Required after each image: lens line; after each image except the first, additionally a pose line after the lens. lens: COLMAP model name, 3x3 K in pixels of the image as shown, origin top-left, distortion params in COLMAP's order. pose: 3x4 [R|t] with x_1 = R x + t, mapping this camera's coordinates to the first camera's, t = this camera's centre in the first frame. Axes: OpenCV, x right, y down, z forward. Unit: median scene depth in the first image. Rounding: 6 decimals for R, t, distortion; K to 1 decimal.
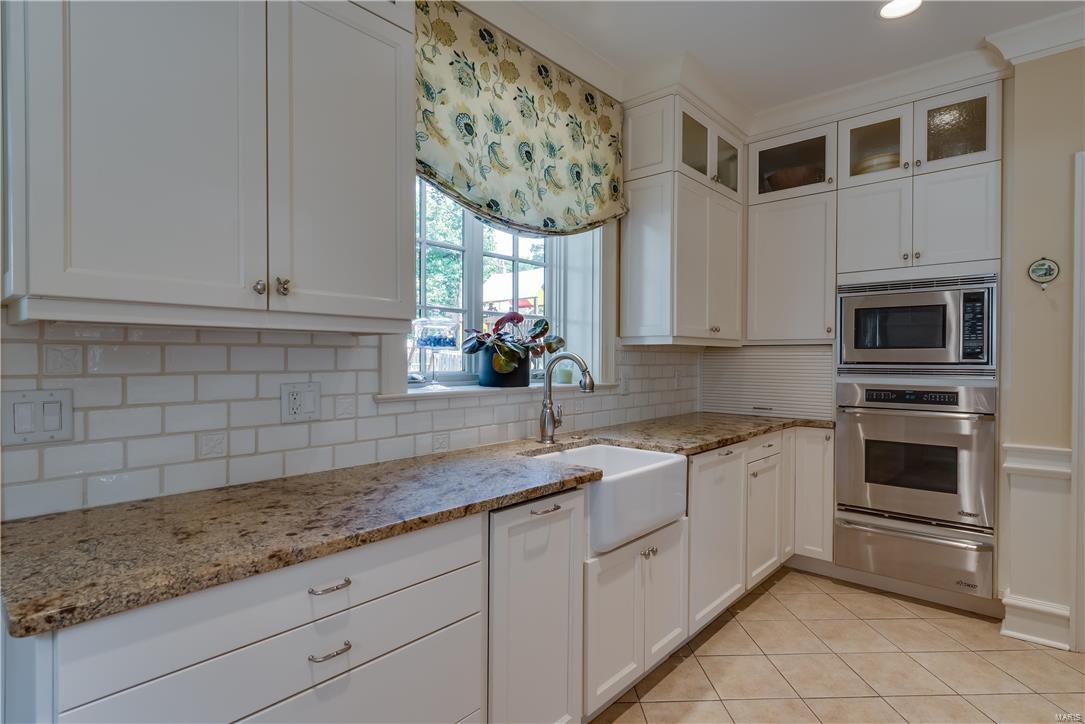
lens RADIAL K [[565.0, 0, 540.8], [0, 565.0, 361.6], [0, 0, 1]] dist [0.015428, -0.002117]
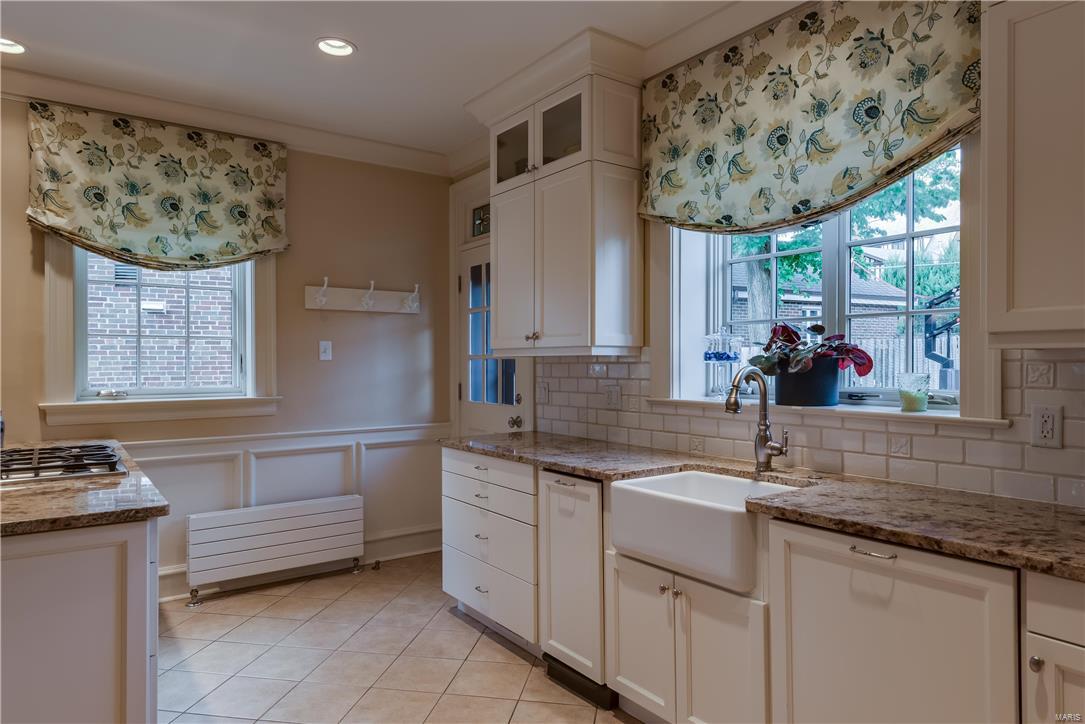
lens RADIAL K [[656.3, 0, 542.5], [0, 656.3, 367.1], [0, 0, 1]] dist [0.018028, 0.000040]
pose [[-0.206626, 0.001835, -0.978418, 0.983902], [-0.006539, 0.999973, 0.003256, -0.013891], [0.978398, 0.007070, -0.206608, 0.799799]]
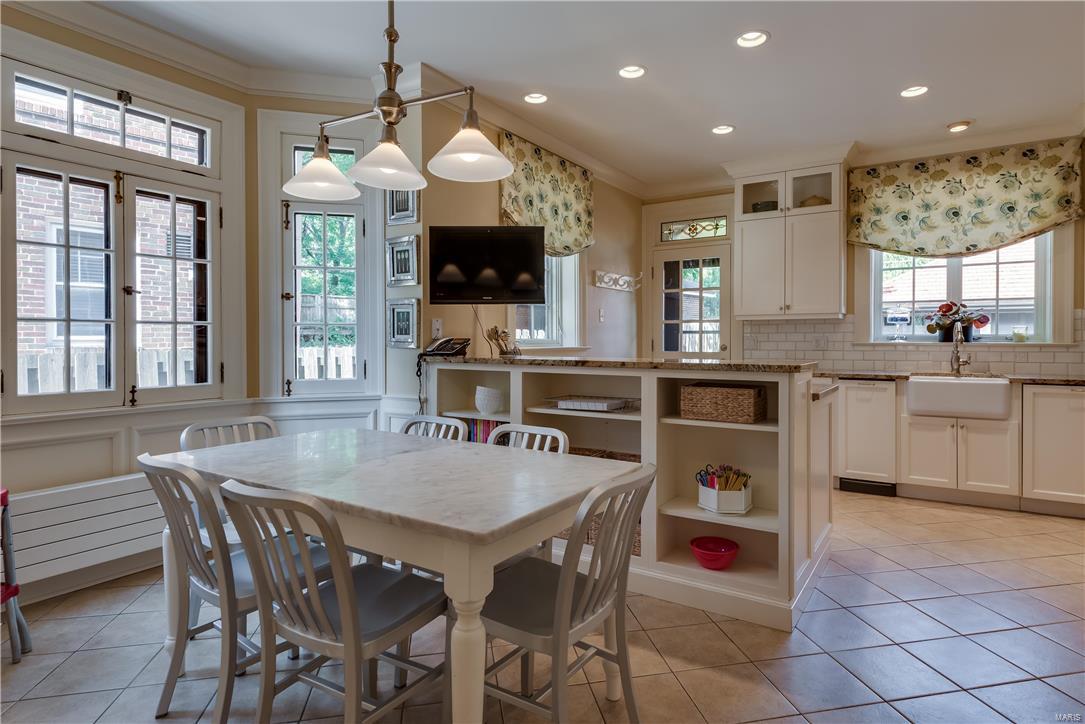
lens RADIAL K [[565.0, 0, 577.0], [0, 565.0, 345.1], [0, 0, 1]] dist [0.015428, -0.002117]
pose [[0.172744, 0.004127, -0.984958, 1.467236], [-0.004894, 0.999982, 0.003332, 0.051810], [0.984955, 0.004244, 0.172761, -0.473653]]
